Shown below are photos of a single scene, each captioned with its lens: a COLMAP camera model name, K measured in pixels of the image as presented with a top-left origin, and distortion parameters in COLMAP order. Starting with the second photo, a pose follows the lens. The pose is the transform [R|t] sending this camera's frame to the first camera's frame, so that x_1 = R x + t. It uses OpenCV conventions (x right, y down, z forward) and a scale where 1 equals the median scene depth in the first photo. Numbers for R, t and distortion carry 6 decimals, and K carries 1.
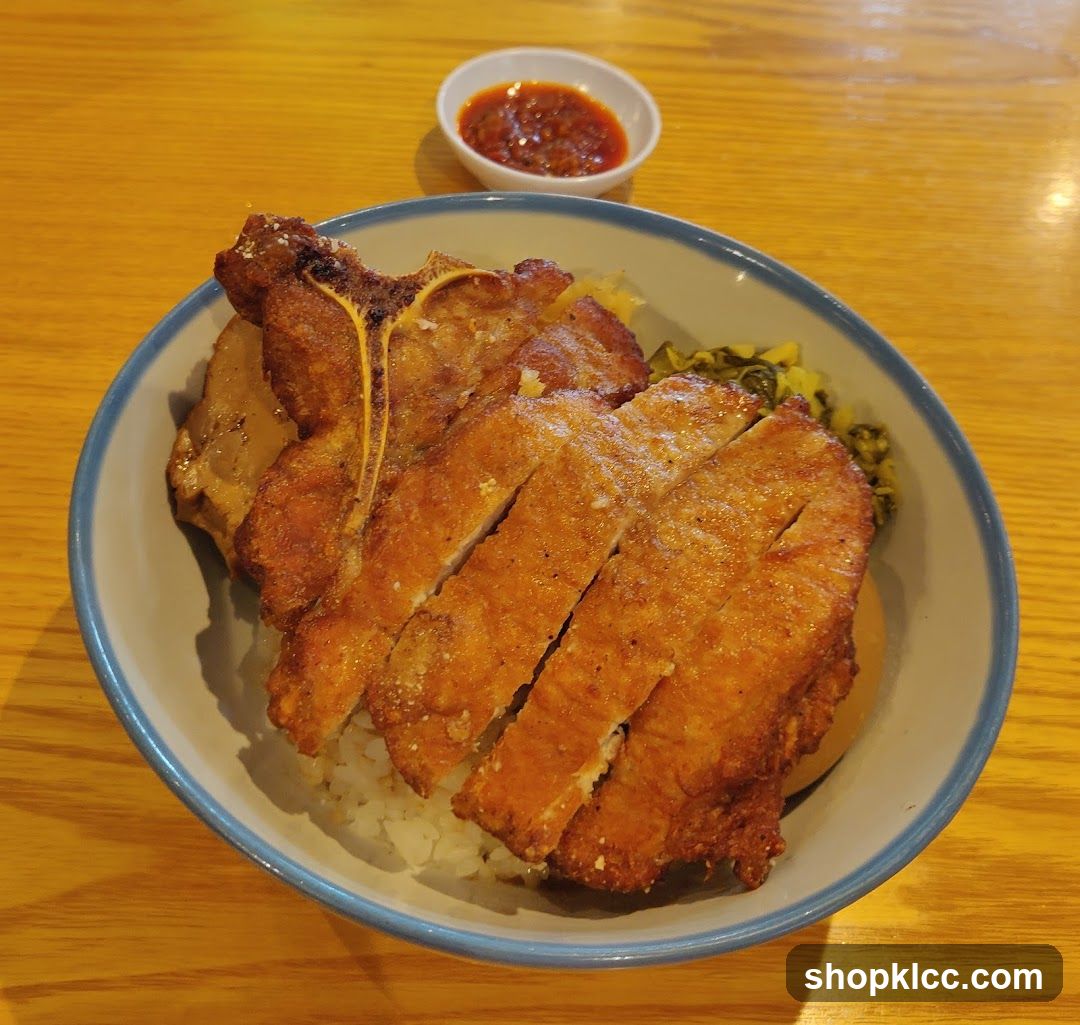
lens RADIAL K [[599.8, 0, 536.9], [0, 599.8, 511.7], [0, 0, 1]] dist [0.002782, 0.001649]
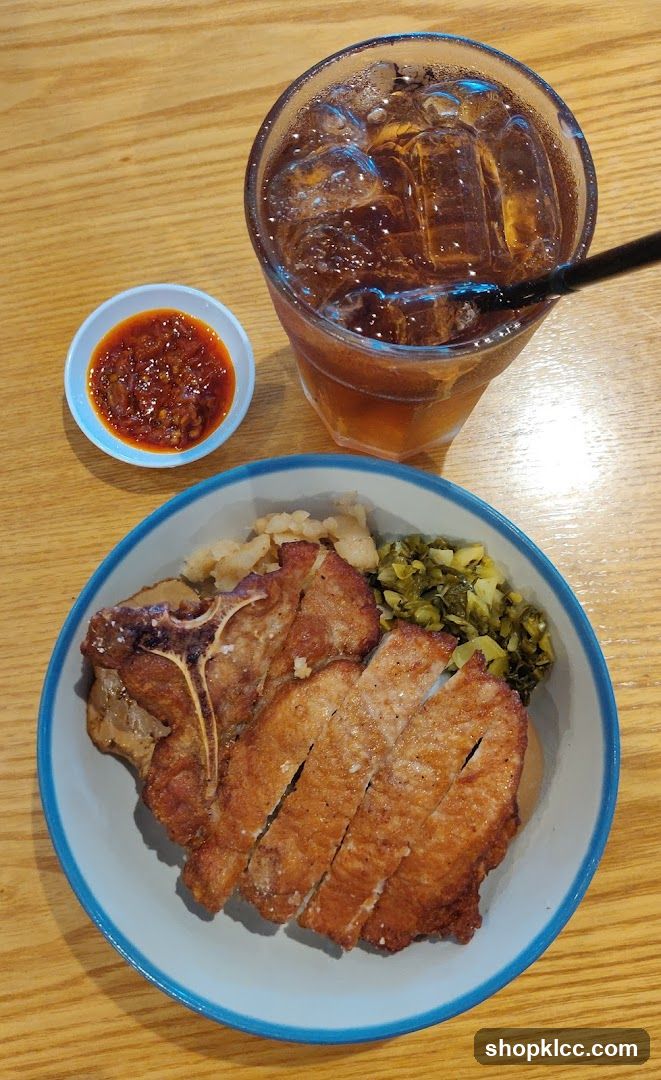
lens RADIAL K [[433.1, 0, 335.6], [0, 433.1, 540.2], [0, 0, 1]] dist [-0.002356, -0.000429]
pose [[0.987493, -0.152712, -0.039197, 0.186356], [0.157662, 0.956708, 0.244649, -0.862541], [0.000139, -0.247769, 0.968819, 0.013648]]
